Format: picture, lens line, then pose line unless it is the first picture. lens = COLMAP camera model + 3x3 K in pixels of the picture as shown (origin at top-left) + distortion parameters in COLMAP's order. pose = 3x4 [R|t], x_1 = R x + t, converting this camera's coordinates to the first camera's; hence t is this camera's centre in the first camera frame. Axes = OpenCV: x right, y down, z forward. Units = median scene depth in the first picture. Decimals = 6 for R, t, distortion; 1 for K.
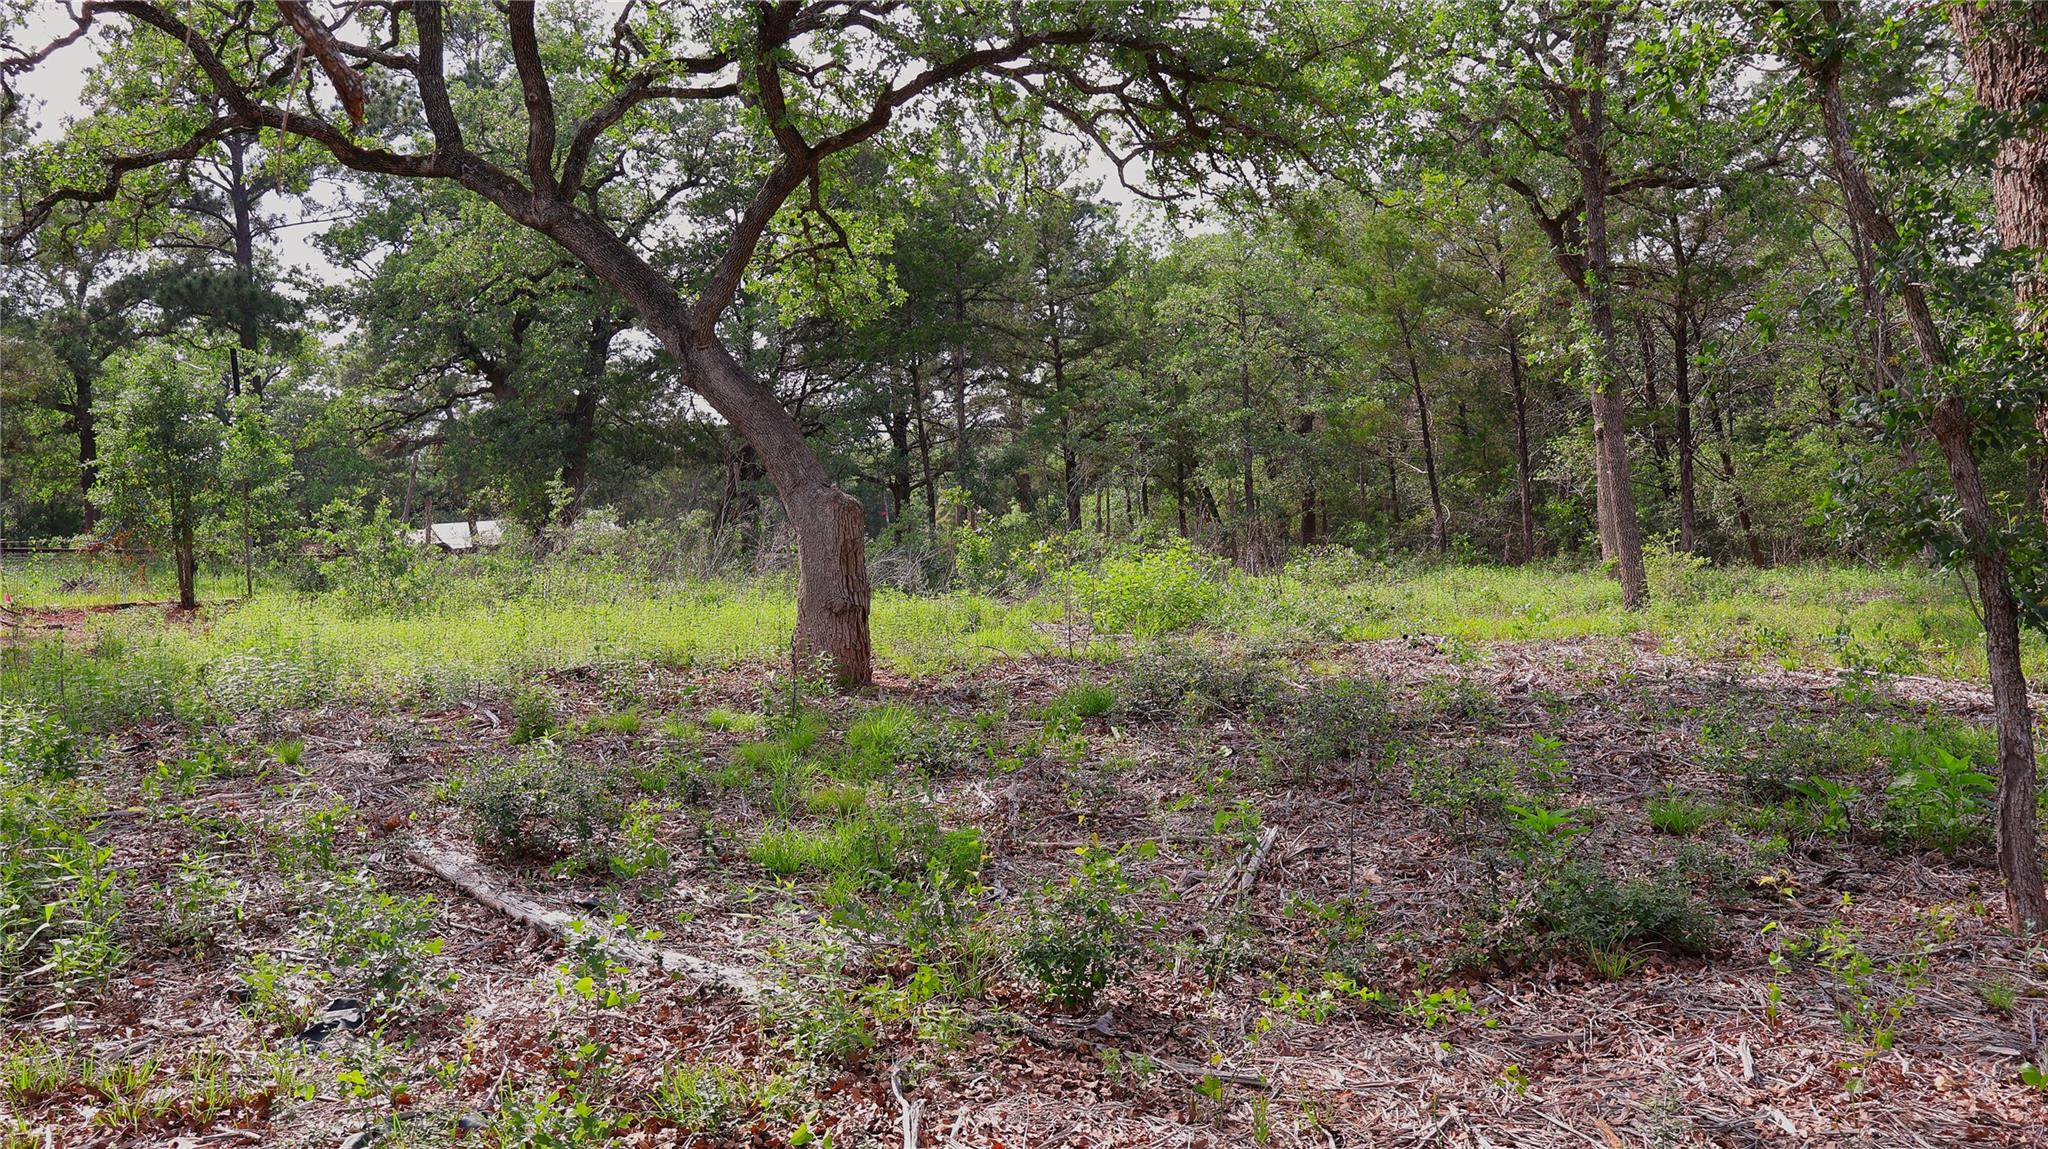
lens RADIAL K [[1685.5, 0, 1022.3], [0, 1685.5, 558.9], [0, 0, 1]] dist [0.006217, -0.006727]
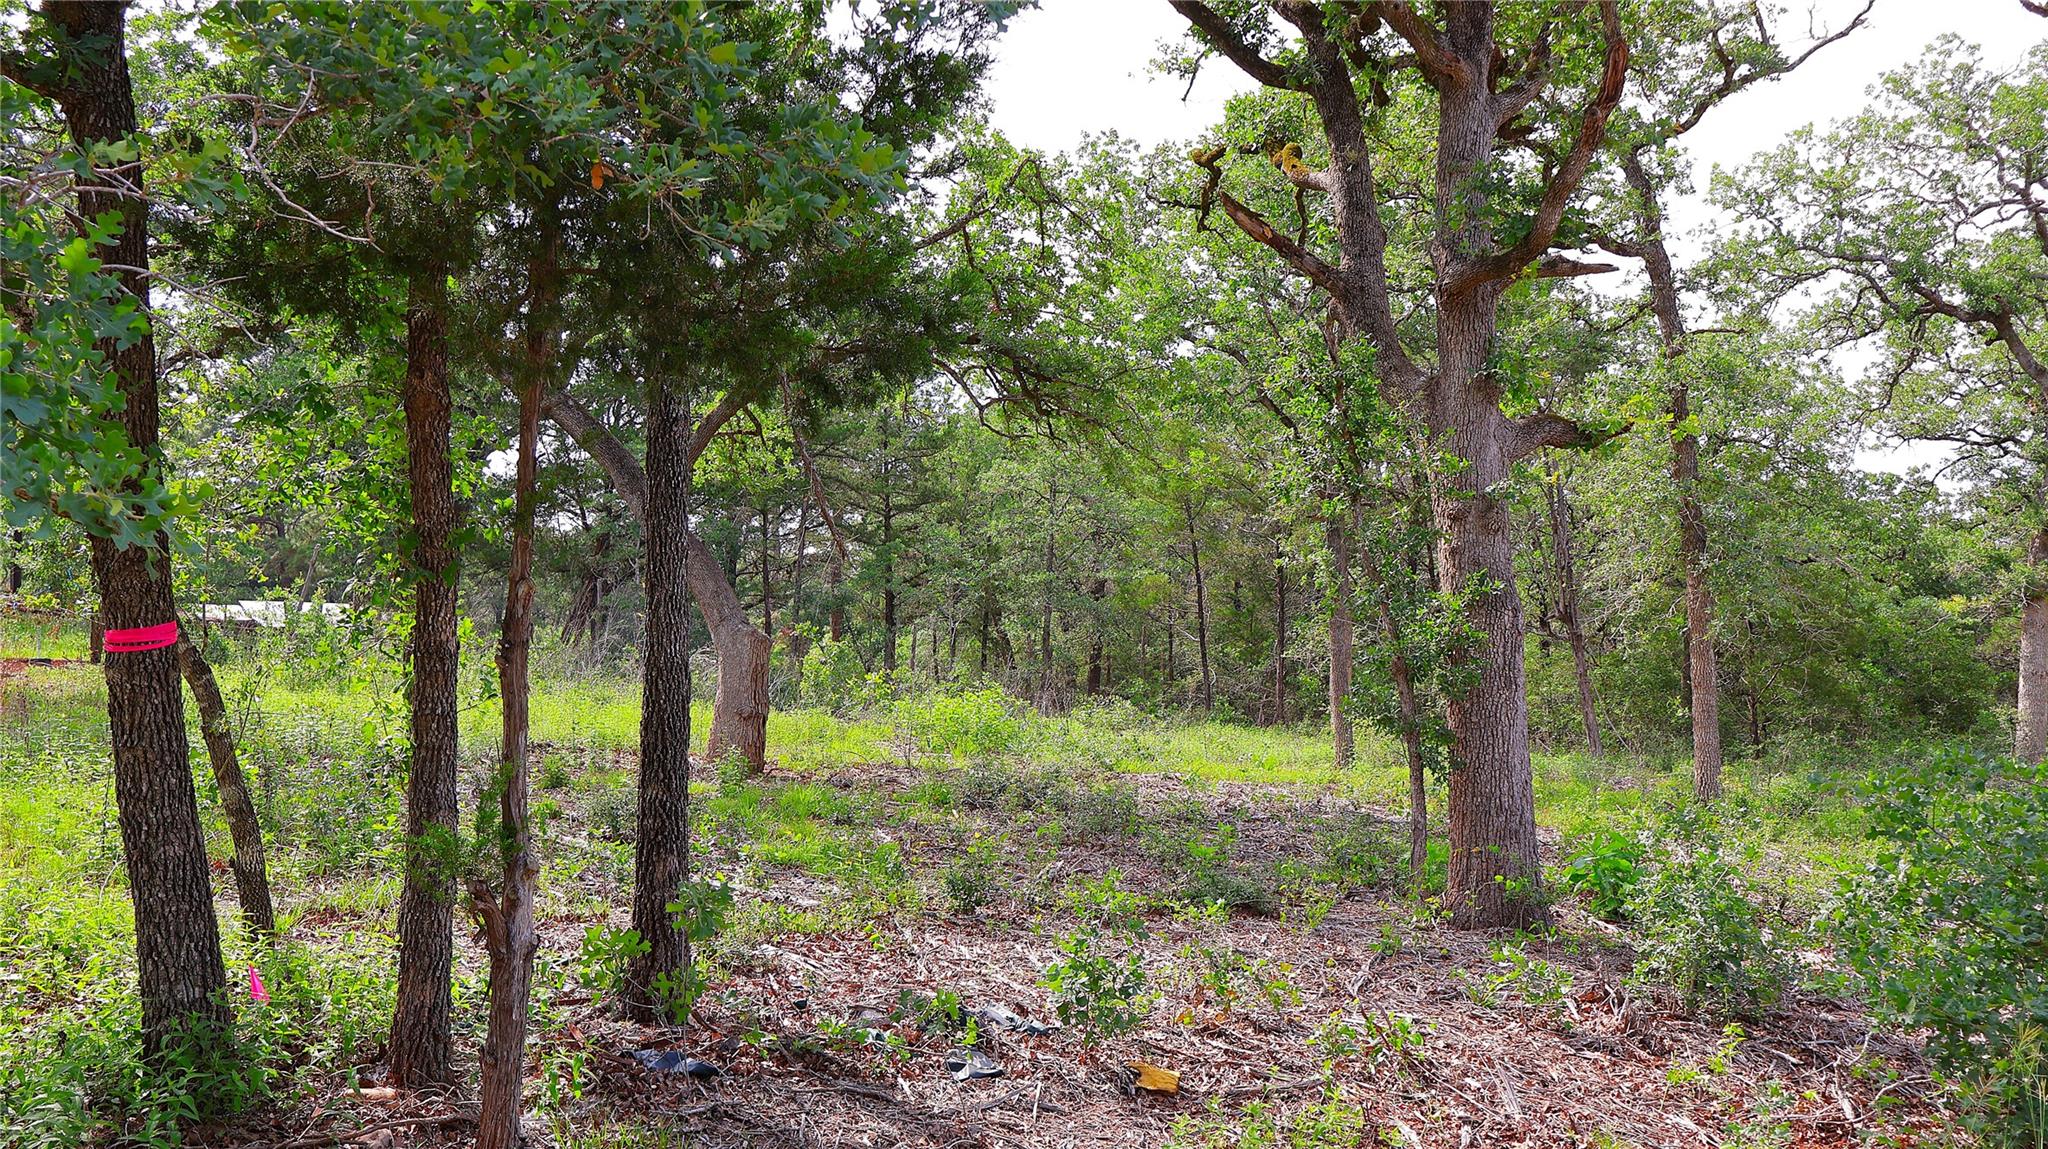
lens RADIAL K [[1766.1, 0, 1029.8], [0, 1766.1, 578.2], [0, 0, 1]] dist [0.004625, -0.008439]
pose [[0.987643, 0.091816, 0.127009, -0.034554], [-0.083511, 0.994098, -0.069247, 0.000049], [-0.132618, 0.057785, 0.989481, -0.198846]]
